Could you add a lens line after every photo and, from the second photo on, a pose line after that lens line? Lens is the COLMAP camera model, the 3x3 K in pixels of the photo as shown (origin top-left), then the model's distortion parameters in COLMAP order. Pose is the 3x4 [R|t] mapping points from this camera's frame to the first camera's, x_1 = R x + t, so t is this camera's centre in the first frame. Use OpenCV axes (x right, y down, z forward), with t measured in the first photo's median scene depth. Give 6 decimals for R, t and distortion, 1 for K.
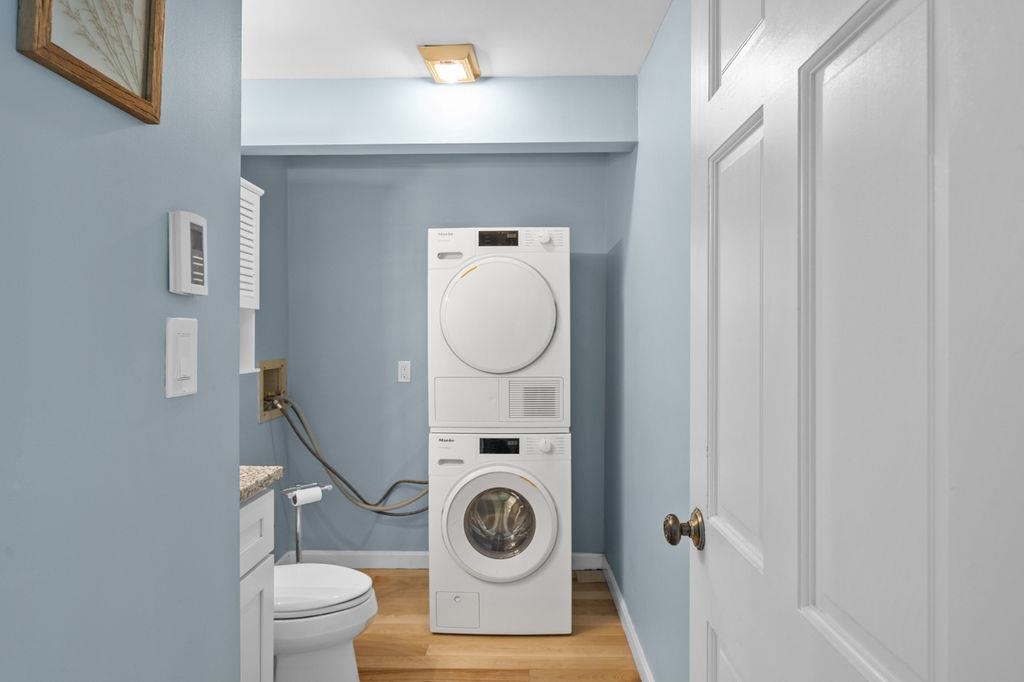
lens RADIAL K [[587.7, 0, 512.0], [0, 587.7, 340.3], [0, 0, 1]] dist [-0.002023, -0.003148]
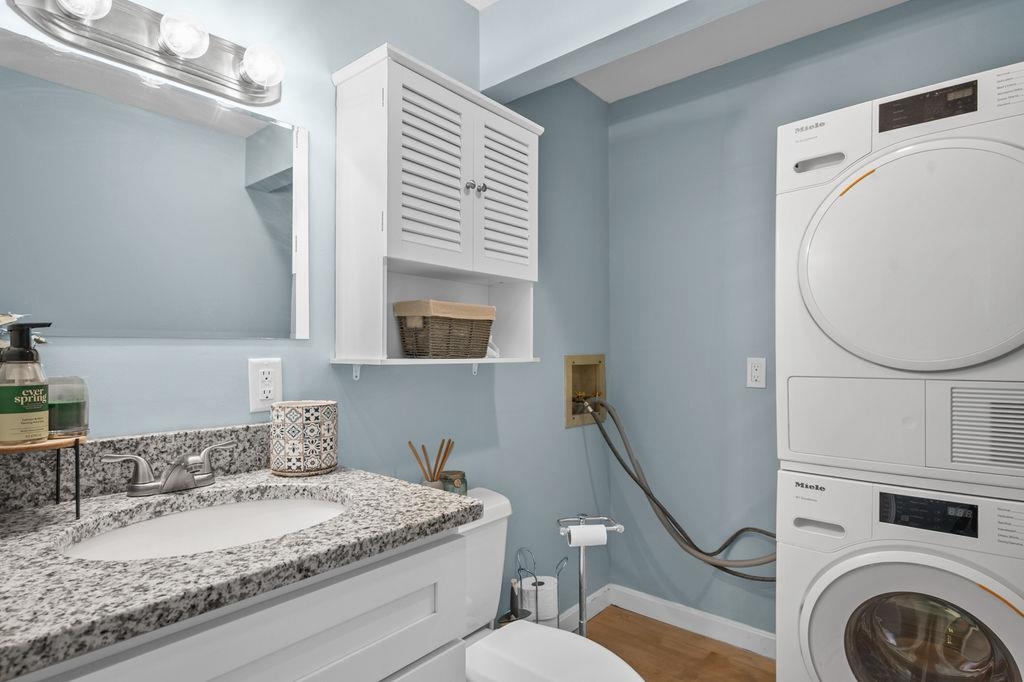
lens RADIAL K [[516.4, 0, 527.5], [0, 516.4, 360.6], [0, 0, 1]] dist [-0.000801, 0.001306]
pose [[0.776119, 0.005813, -0.630559, -0.008097], [-0.004006, 0.999983, 0.004288, 0.045796], [0.630573, -0.000802, 0.776129, 0.431061]]
